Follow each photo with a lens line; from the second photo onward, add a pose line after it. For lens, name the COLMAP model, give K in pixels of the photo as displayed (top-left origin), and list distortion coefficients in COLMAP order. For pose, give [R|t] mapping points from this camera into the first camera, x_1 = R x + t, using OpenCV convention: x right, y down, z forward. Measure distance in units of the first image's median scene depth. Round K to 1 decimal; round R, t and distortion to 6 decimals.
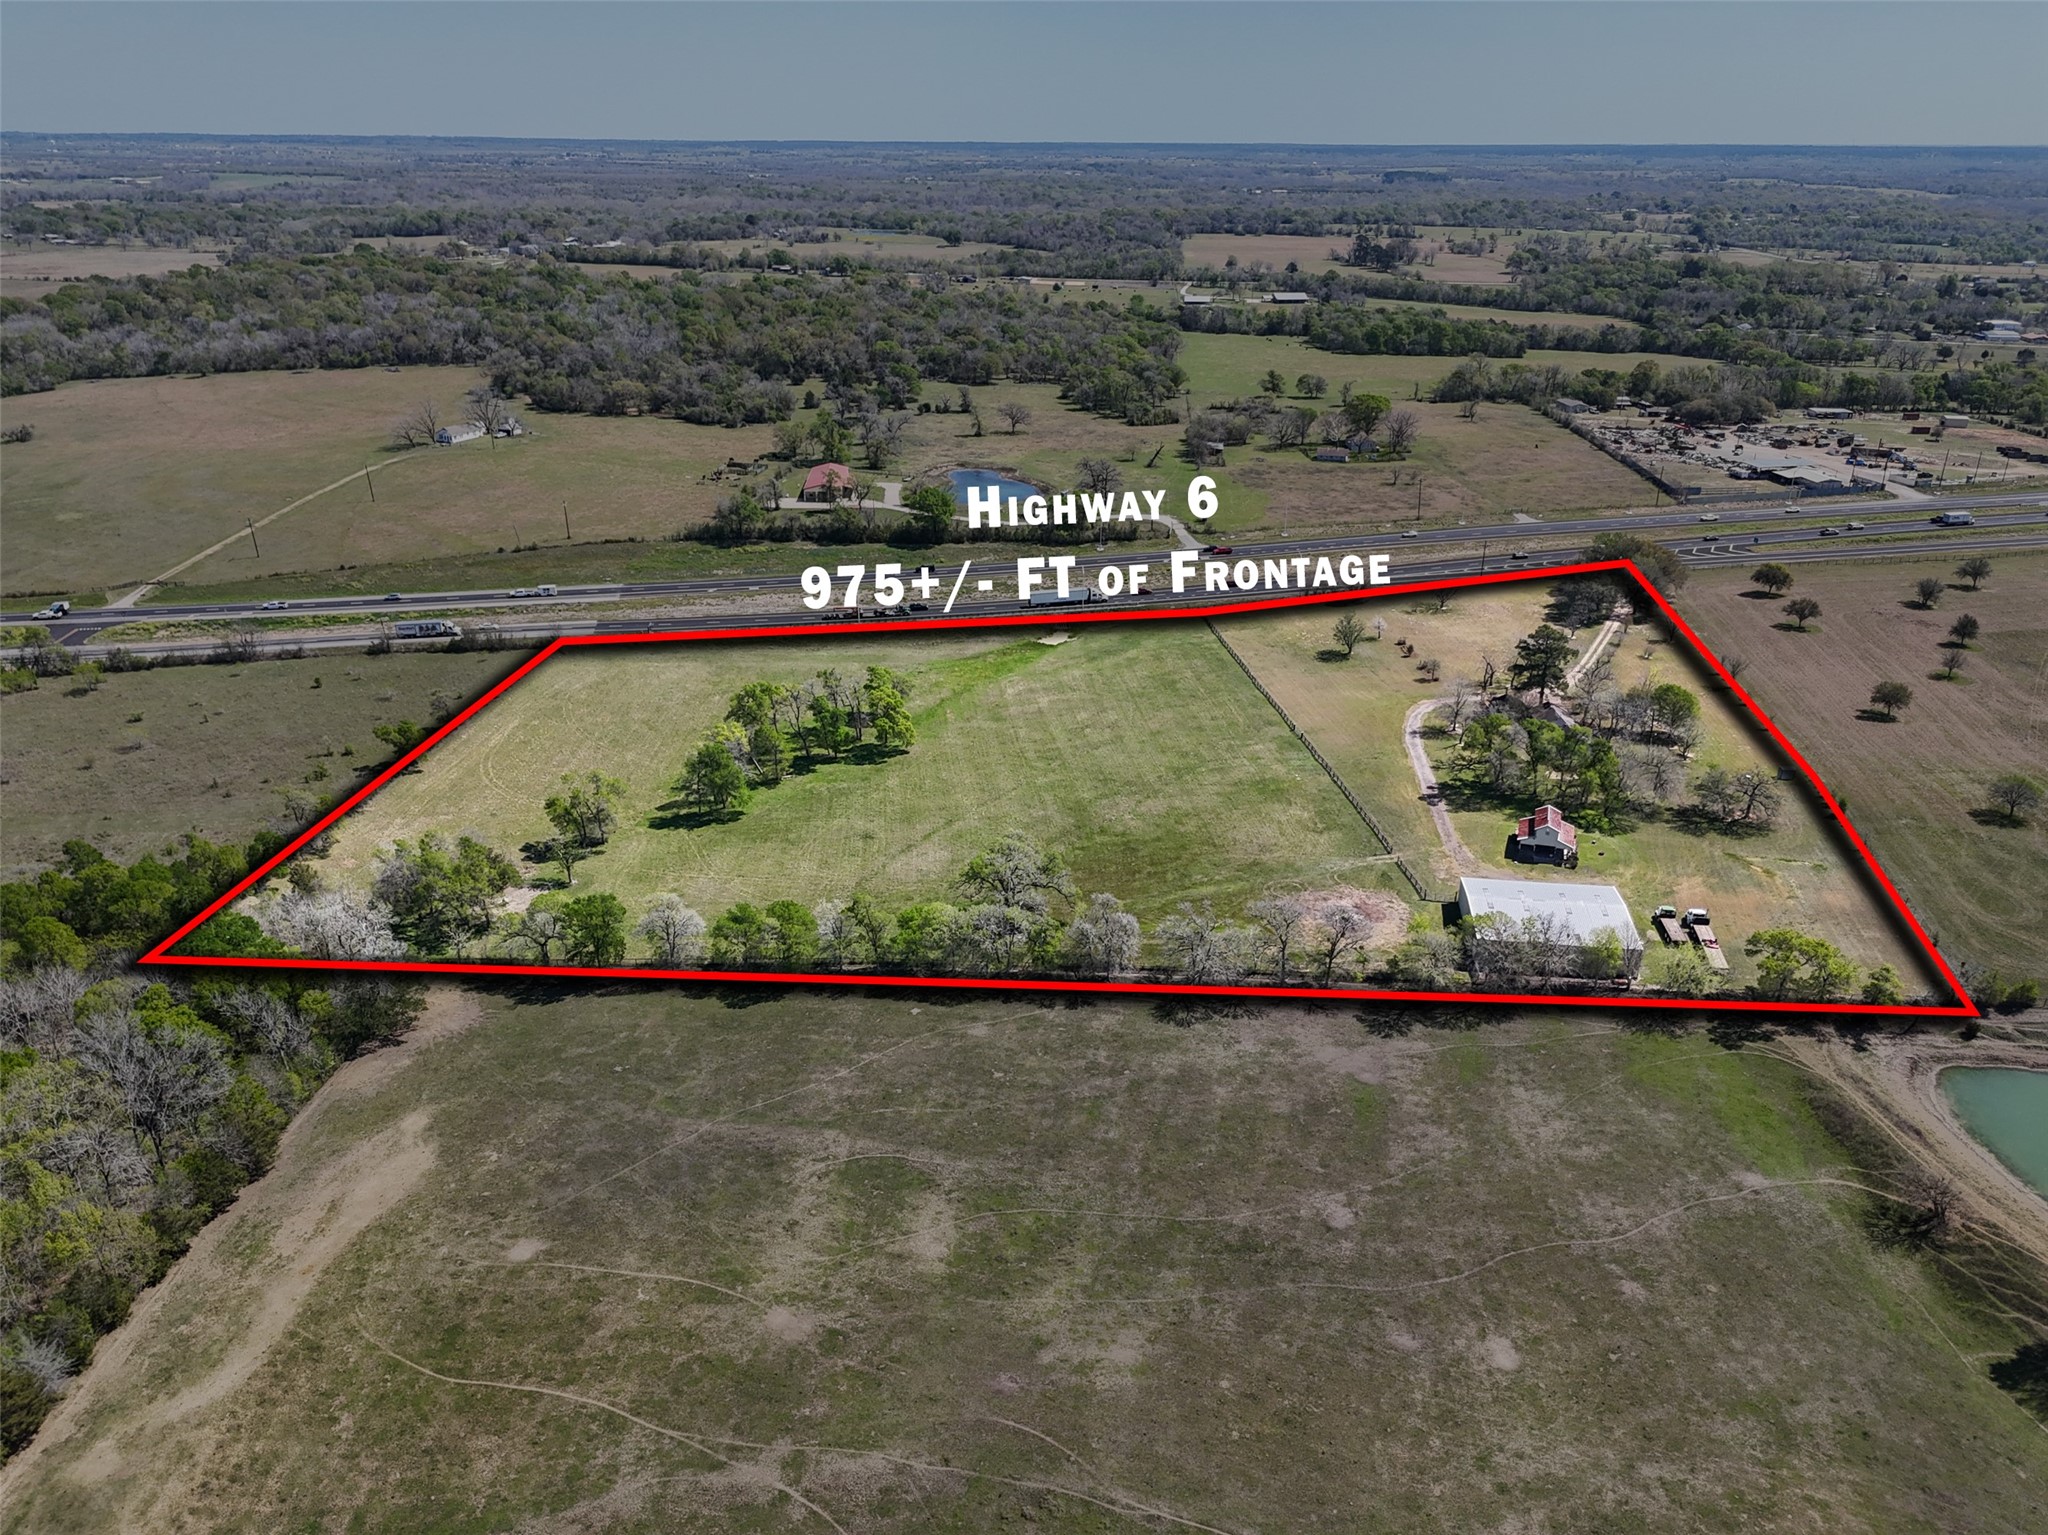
lens RADIAL K [[1510.9, 0, 1038.0], [0, 1510.9, 764.4], [0, 0, 1]] dist [0.070982, -0.067866]
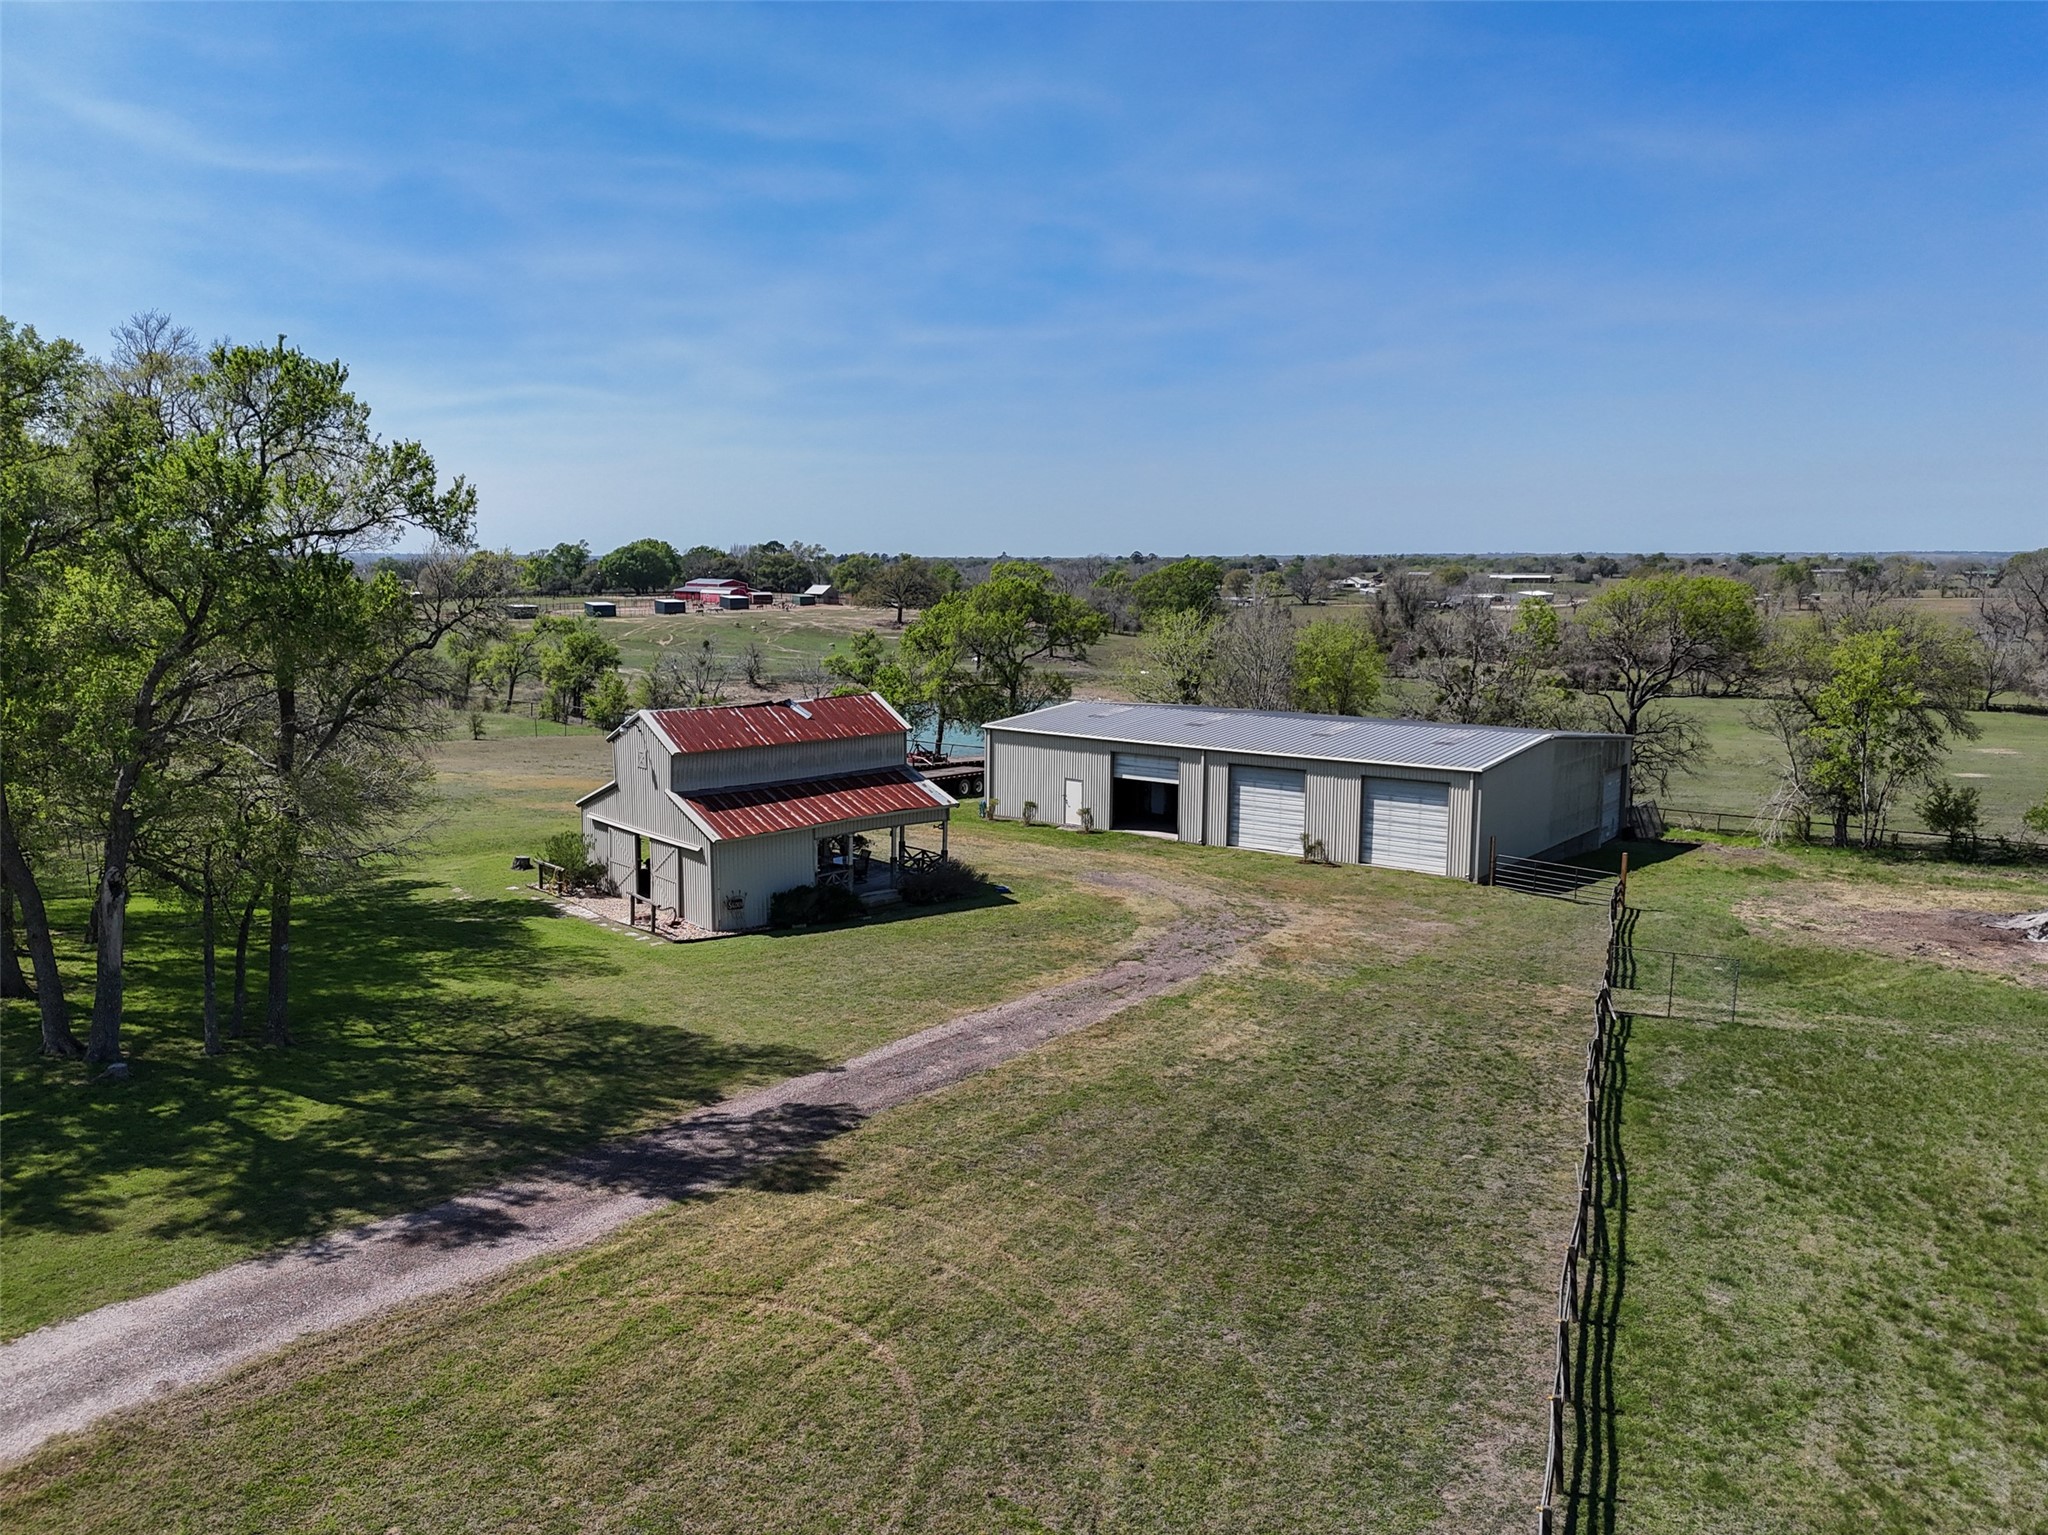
lens RADIAL K [[1503.8, 0, 1034.4], [0, 1503.8, 768.6], [0, 0, 1]] dist [0.103382, -0.066037]
pose [[-0.876159, -0.077783, 0.475704, 0.155695], [0.168525, 0.875182, 0.453493, -0.030976], [-0.451602, 0.477500, -0.753690, 0.829875]]
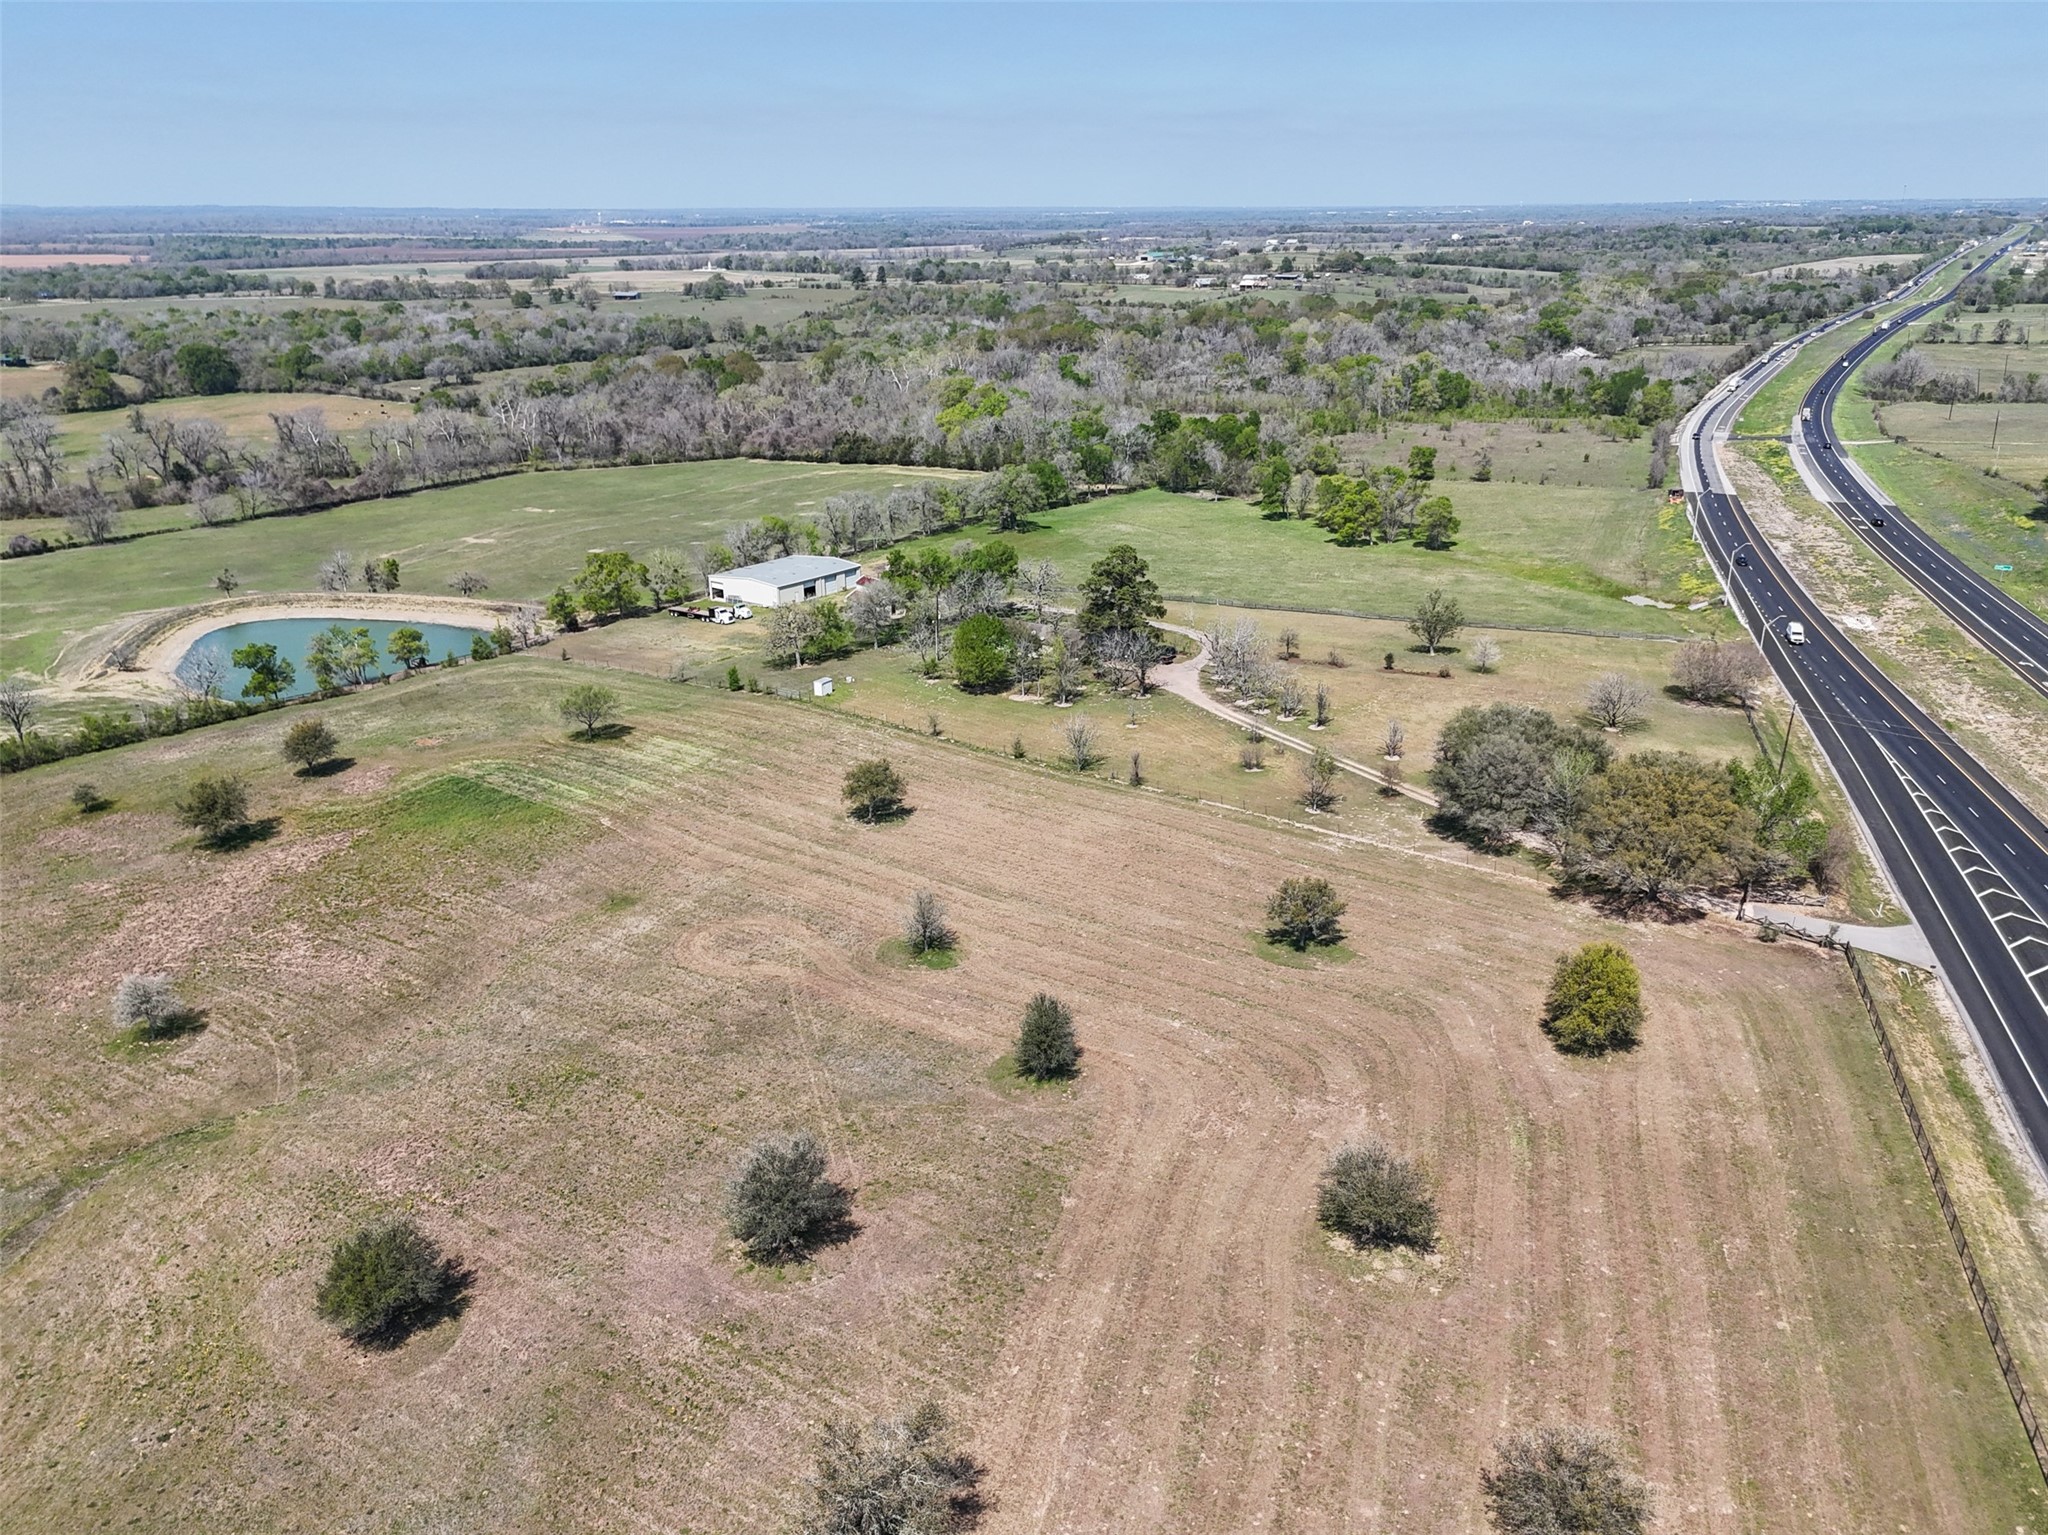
lens RADIAL K [[1510.9, 0, 1038.0], [0, 1510.9, 764.4], [0, 0, 1]] dist [0.070982, -0.067866]
pose [[-0.491880, 0.298749, -0.817804, 0.890781], [-0.327789, 0.806638, 0.491823, -0.319201], [0.806603, 0.509985, -0.298842, 1.088040]]
